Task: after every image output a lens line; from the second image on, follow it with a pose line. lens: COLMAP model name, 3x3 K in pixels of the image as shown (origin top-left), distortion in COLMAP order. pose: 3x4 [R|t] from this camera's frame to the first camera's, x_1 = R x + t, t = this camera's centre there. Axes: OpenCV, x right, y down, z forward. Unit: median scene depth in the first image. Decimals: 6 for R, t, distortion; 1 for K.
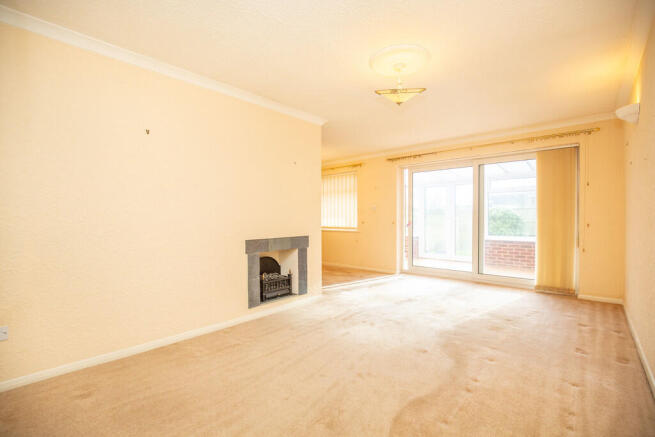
lens RADIAL K [[296.7, 0, 329.9], [0, 296.7, 218.8], [0, 0, 1]] dist [-0.033404, 0.000145]
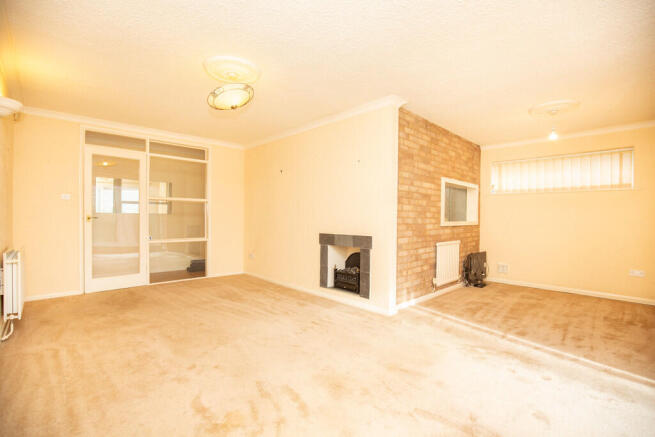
lens RADIAL K [[296.7, 0, 329.9], [0, 296.7, 218.8], [0, 0, 1]] dist [-0.033404, 0.000145]
pose [[-0.055335, 0.002355, -0.998465, 0.875303], [-0.011651, 0.999928, 0.003005, 0.001853], [0.998400, 0.011800, -0.055304, 0.966704]]
